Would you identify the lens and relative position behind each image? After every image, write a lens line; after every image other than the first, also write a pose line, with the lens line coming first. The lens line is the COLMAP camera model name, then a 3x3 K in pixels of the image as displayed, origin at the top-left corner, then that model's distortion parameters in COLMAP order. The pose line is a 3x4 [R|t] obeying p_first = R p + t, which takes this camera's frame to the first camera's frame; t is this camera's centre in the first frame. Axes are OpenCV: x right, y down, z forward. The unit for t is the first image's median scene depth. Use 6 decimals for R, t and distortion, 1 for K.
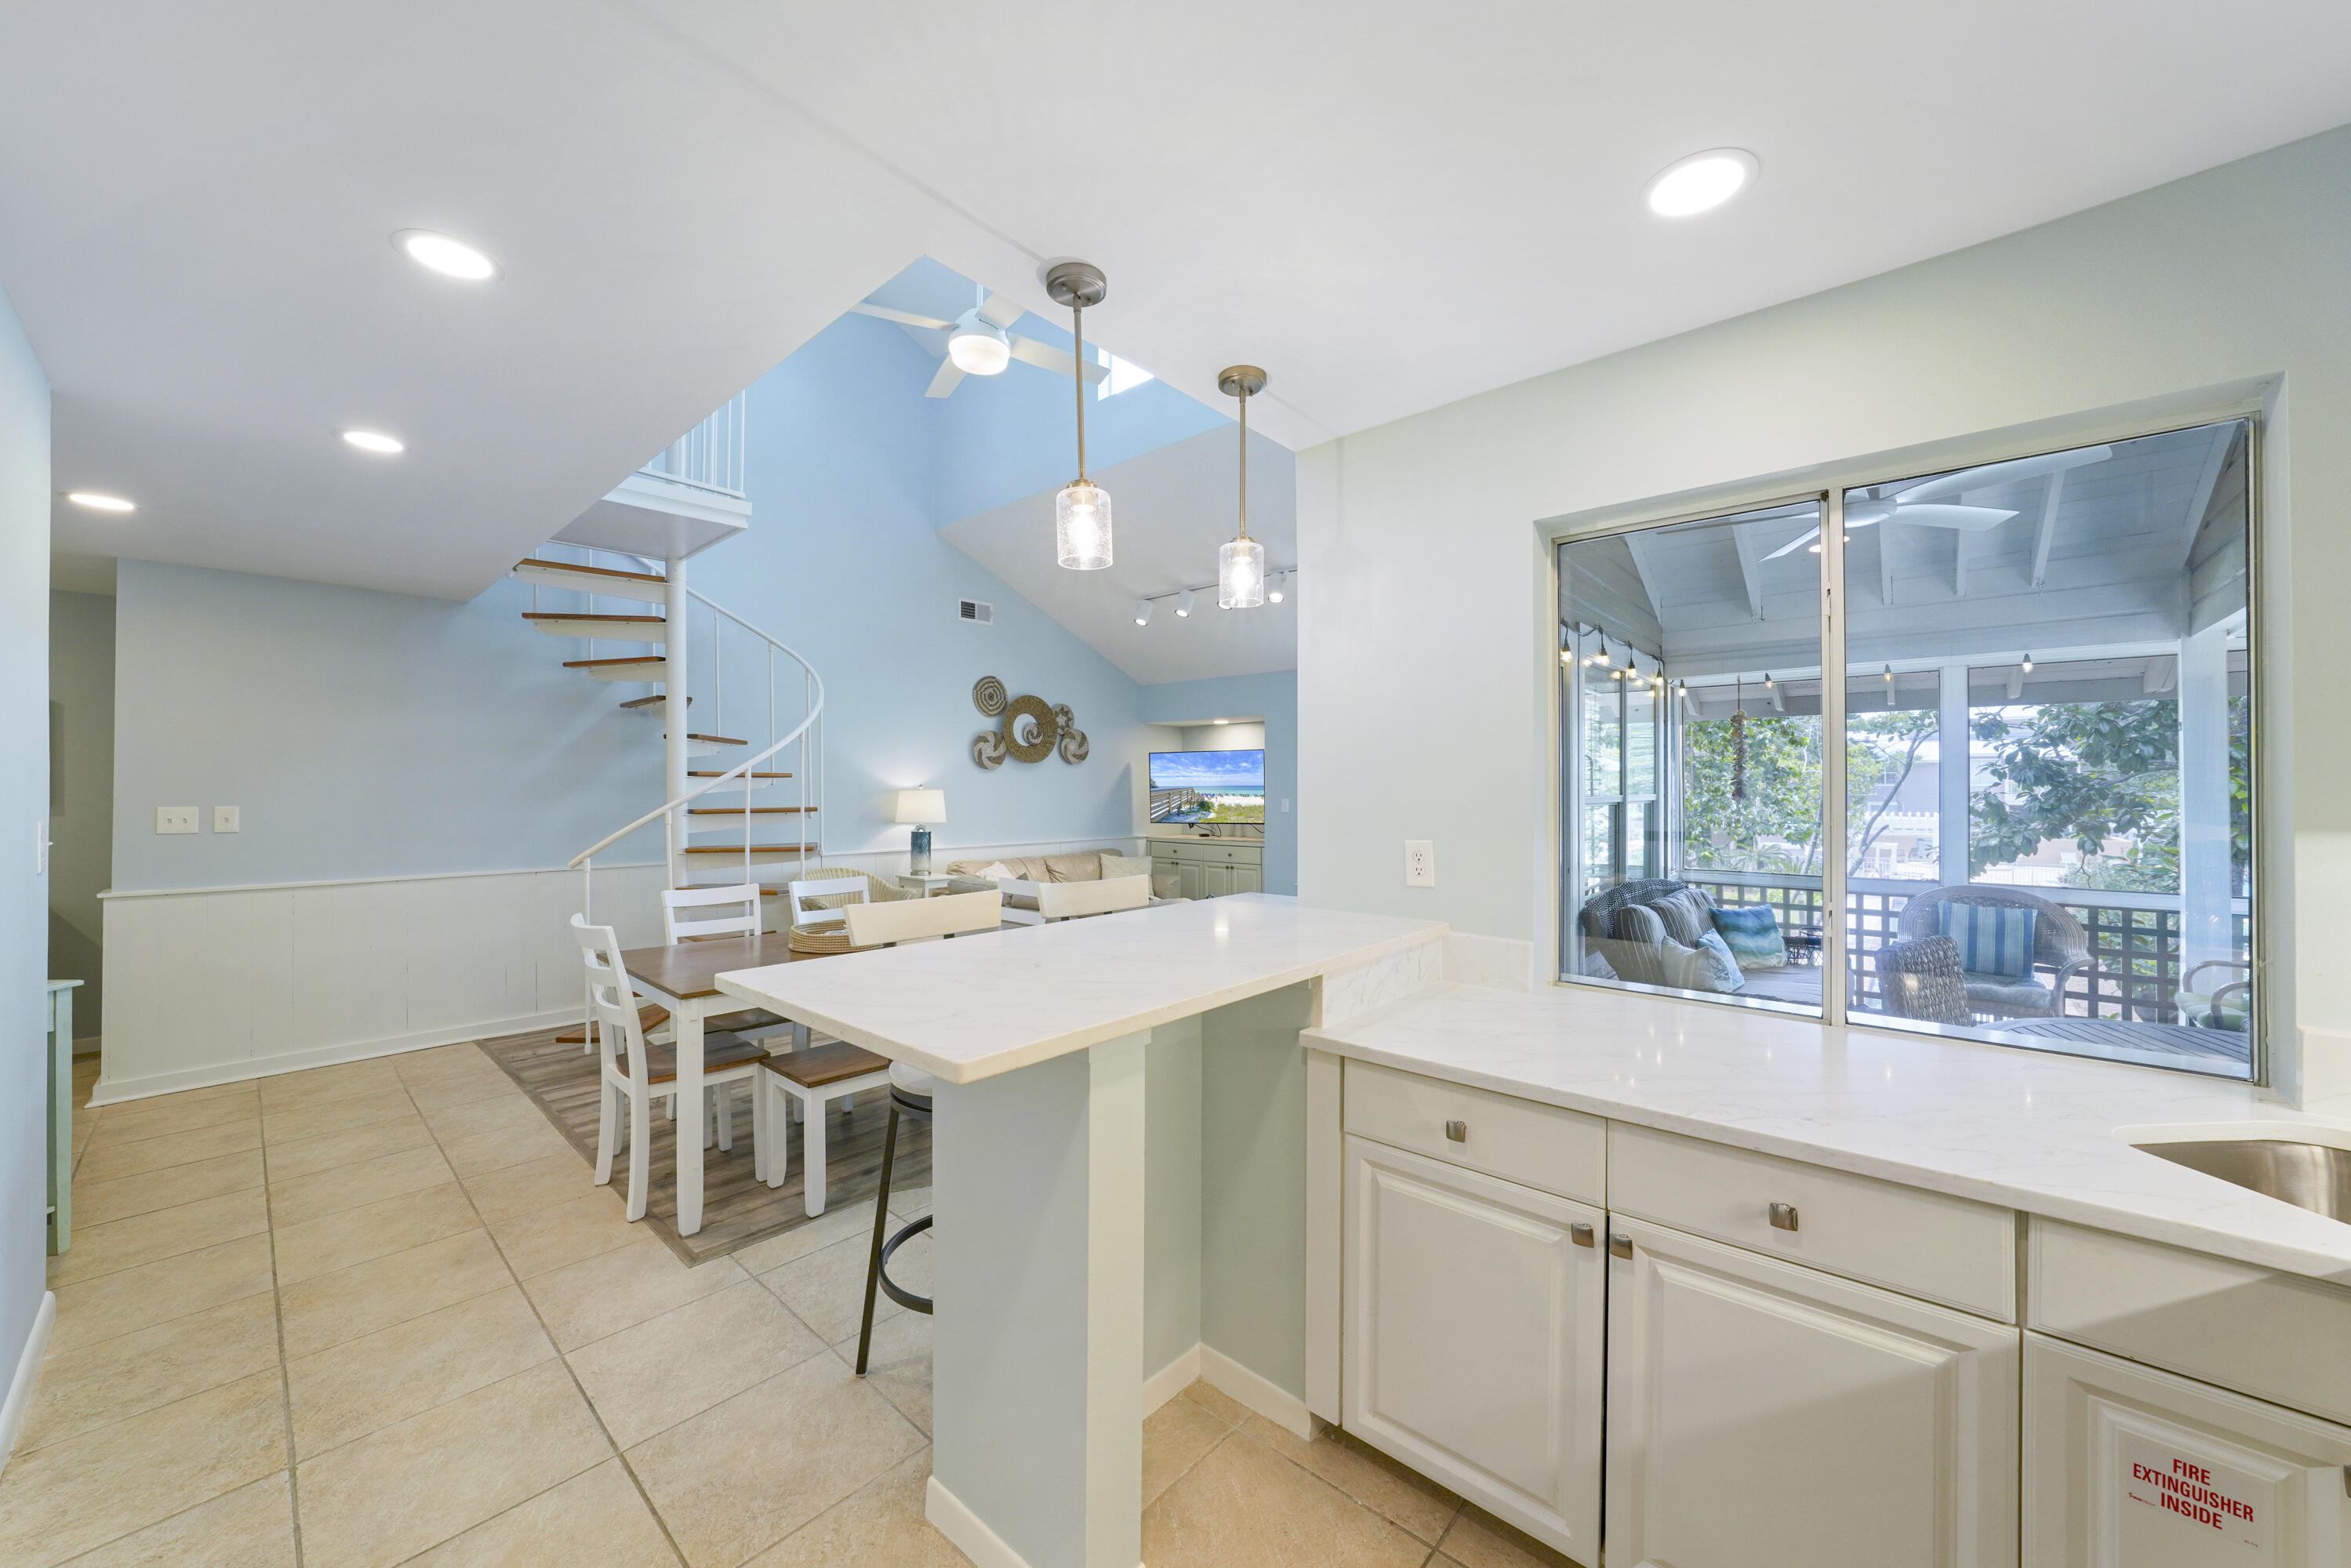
lens RADIAL K [[843.0, 0, 1175.5], [0, 843.0, 784.0], [0, 0, 1]] dist [-0.019550, 0.003394]
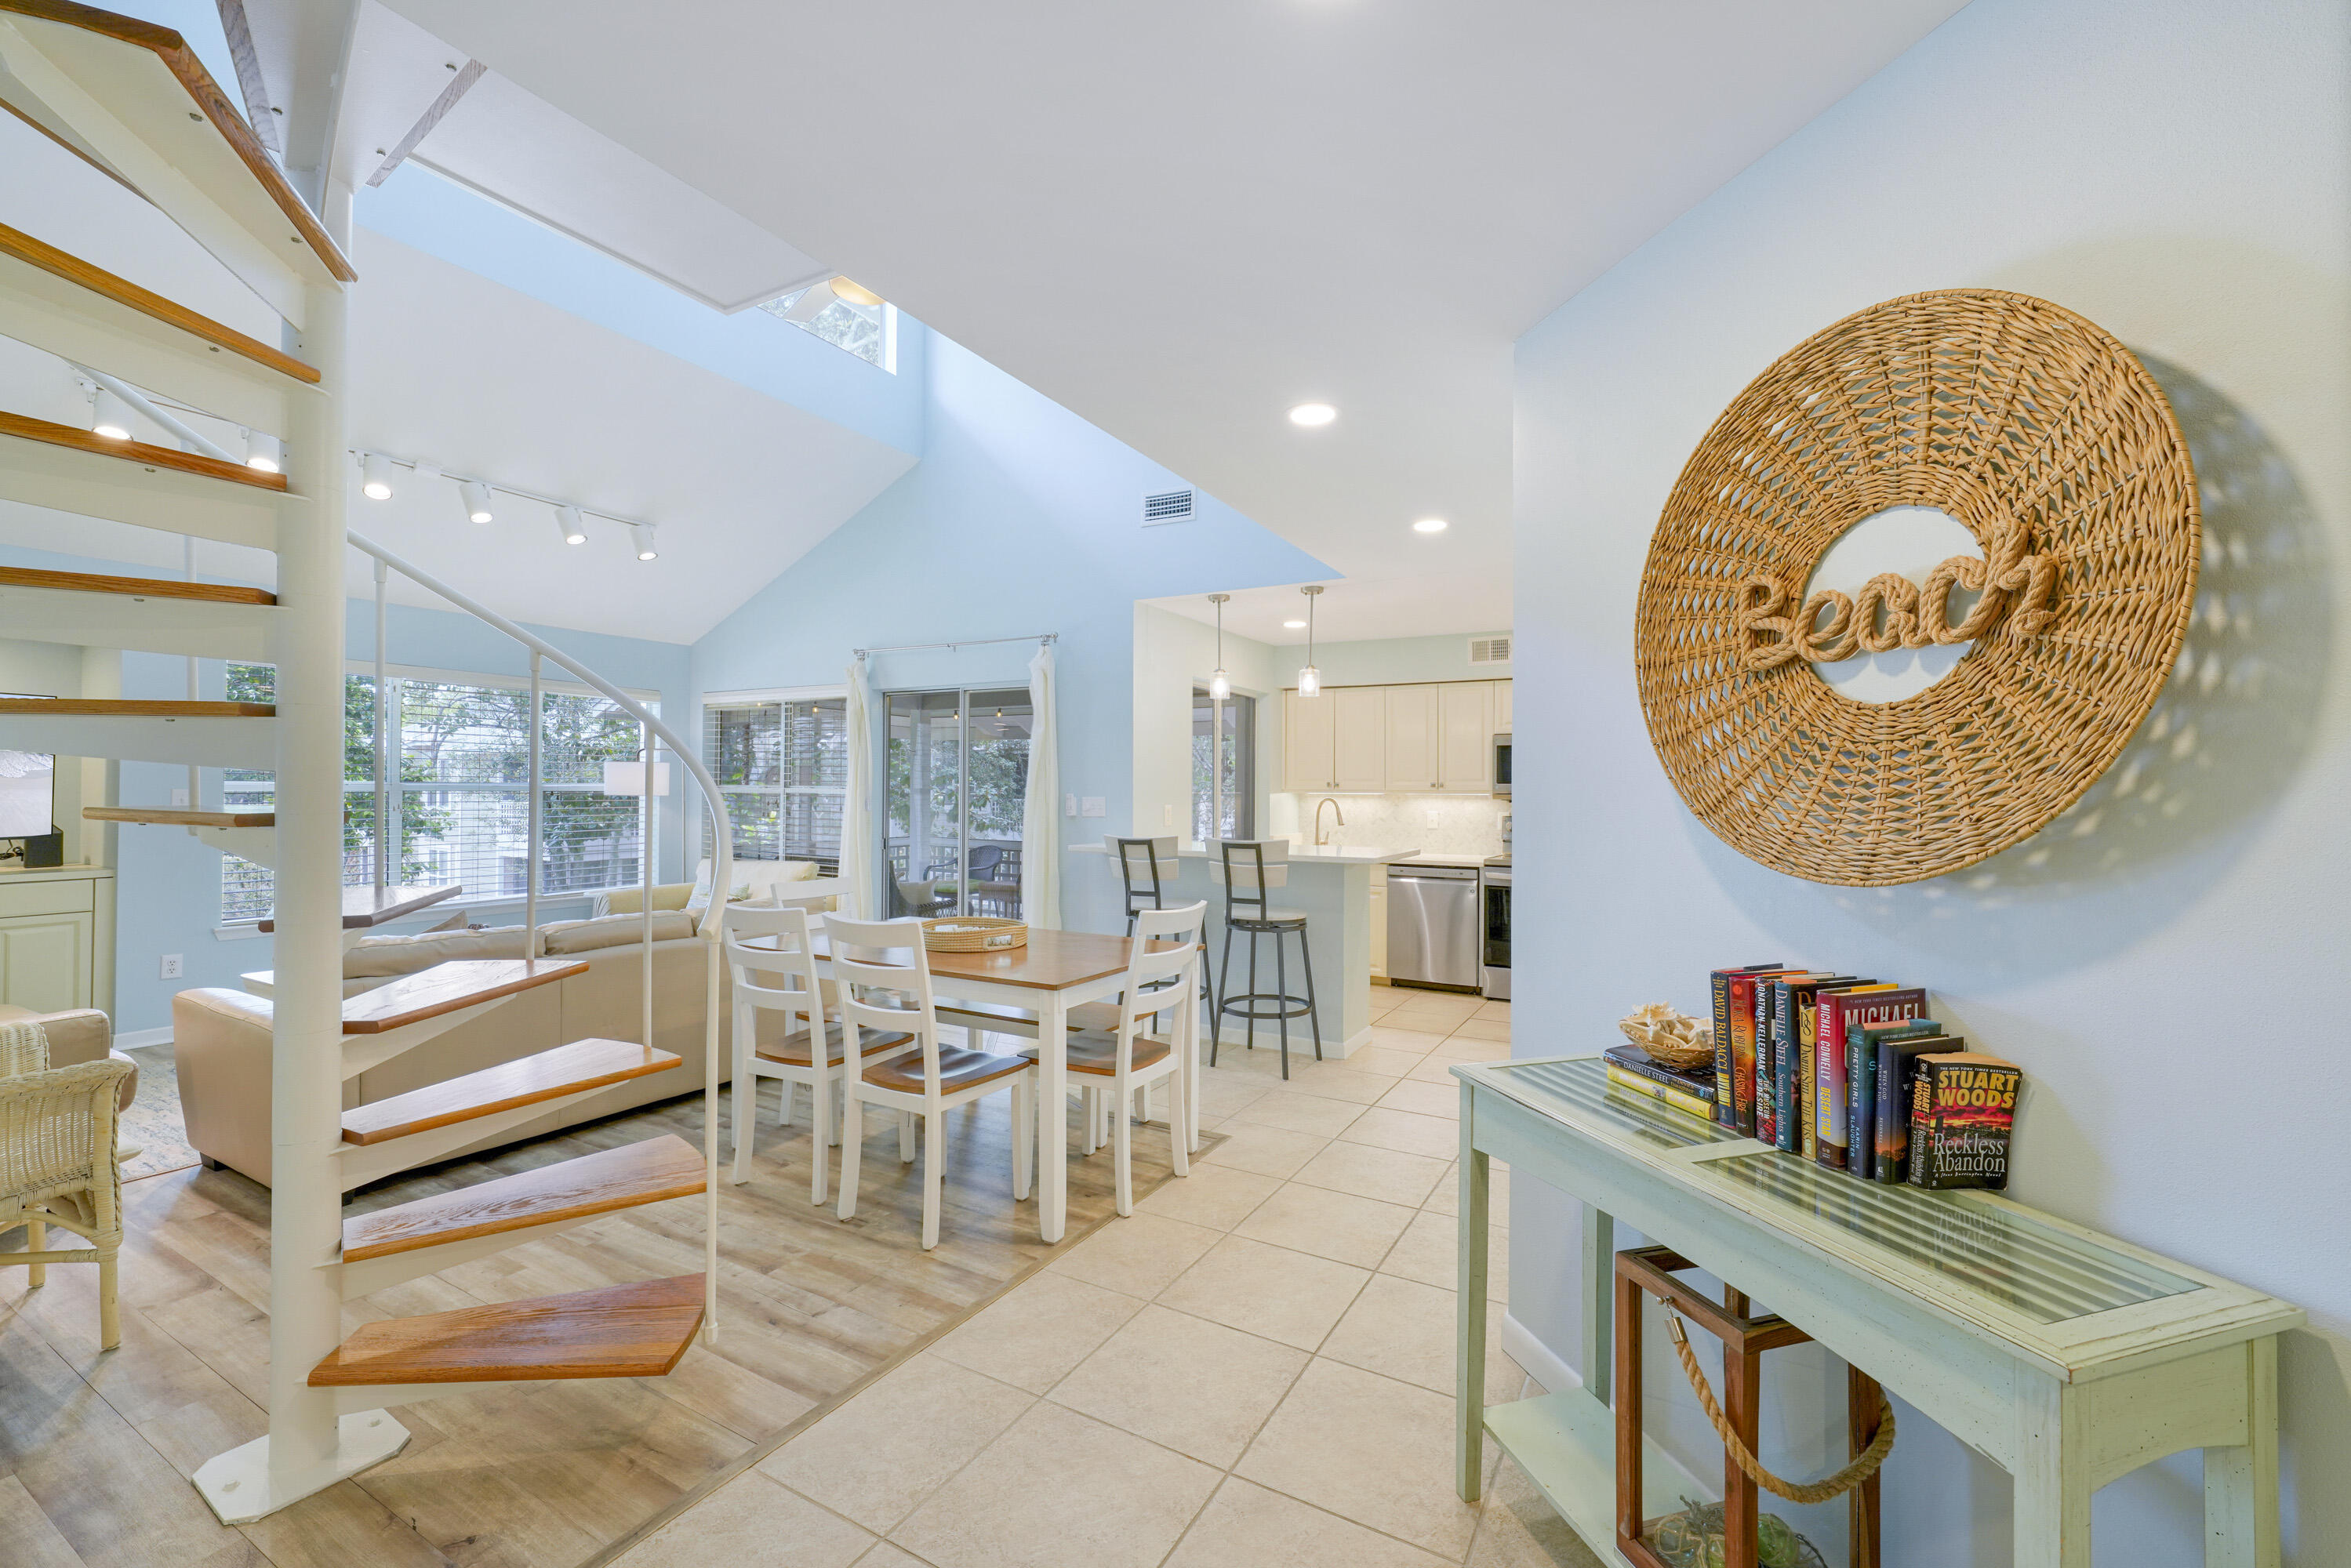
lens RADIAL K [[952.3, 0, 1185.8], [0, 952.3, 781.6], [0, 0, 1]] dist [-0.012773, 0.004016]
pose [[-0.213967, 0.011065, 0.976778, -0.732445], [-0.013566, 0.999806, -0.014297, 0.013586], [-0.976747, -0.016310, -0.213775, 0.501160]]
